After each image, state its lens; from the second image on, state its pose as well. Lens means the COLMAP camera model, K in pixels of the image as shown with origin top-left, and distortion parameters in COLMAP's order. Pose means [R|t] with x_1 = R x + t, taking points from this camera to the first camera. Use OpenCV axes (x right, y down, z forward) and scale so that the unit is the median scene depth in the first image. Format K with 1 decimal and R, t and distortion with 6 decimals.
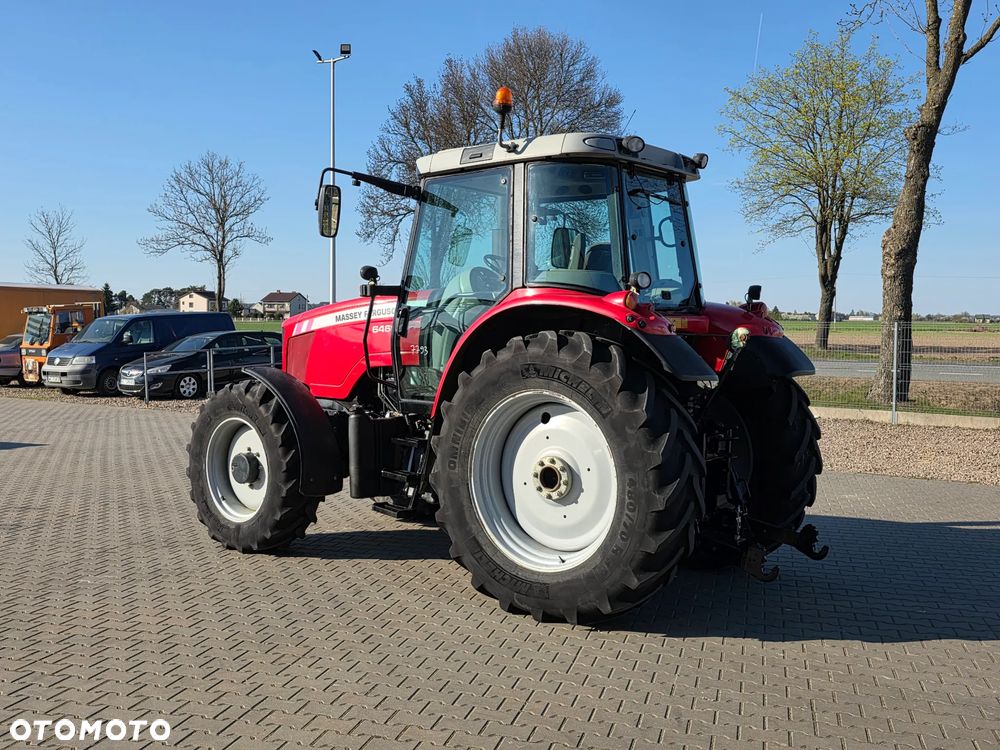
lens RADIAL K [[1011.8, 0, 478.9], [0, 1011.8, 371.5], [0, 0, 1]] dist [0.043543, 0.000000]
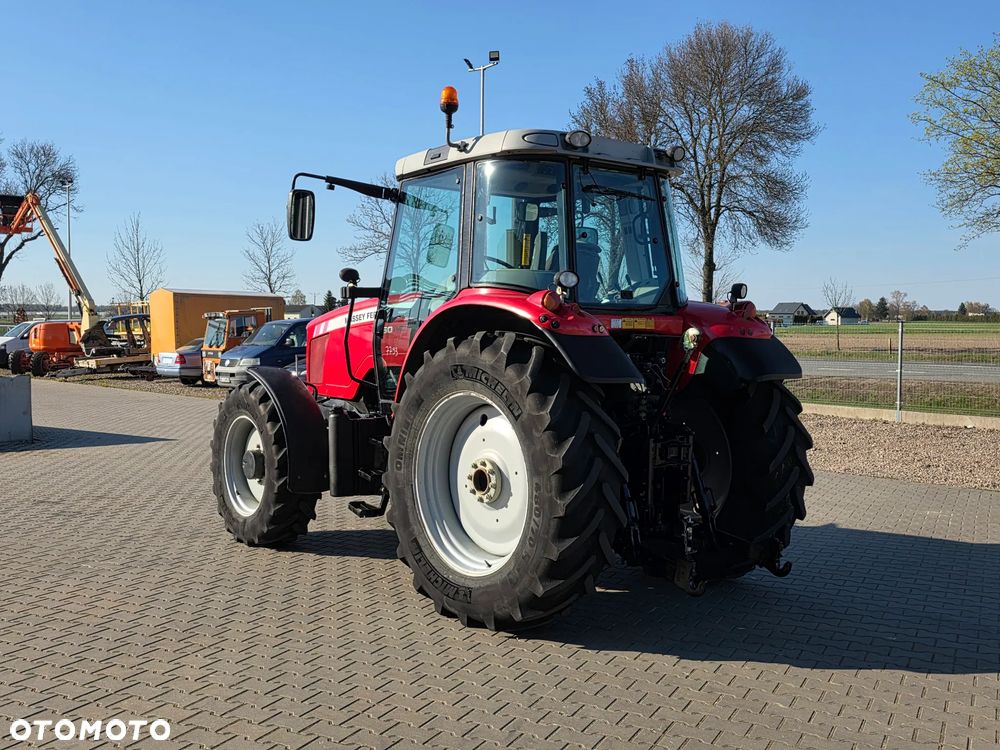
lens RADIAL K [[1011.8, 0, 503.7], [0, 1011.8, 373.2], [0, 0, 1]] dist [0.043543, 0.000000]
pose [[0.980289, 0.006523, -0.197459, 0.251708], [-0.007004, 0.999974, -0.001742, 0.001832], [0.197443, 0.003090, 0.980310, 0.034385]]
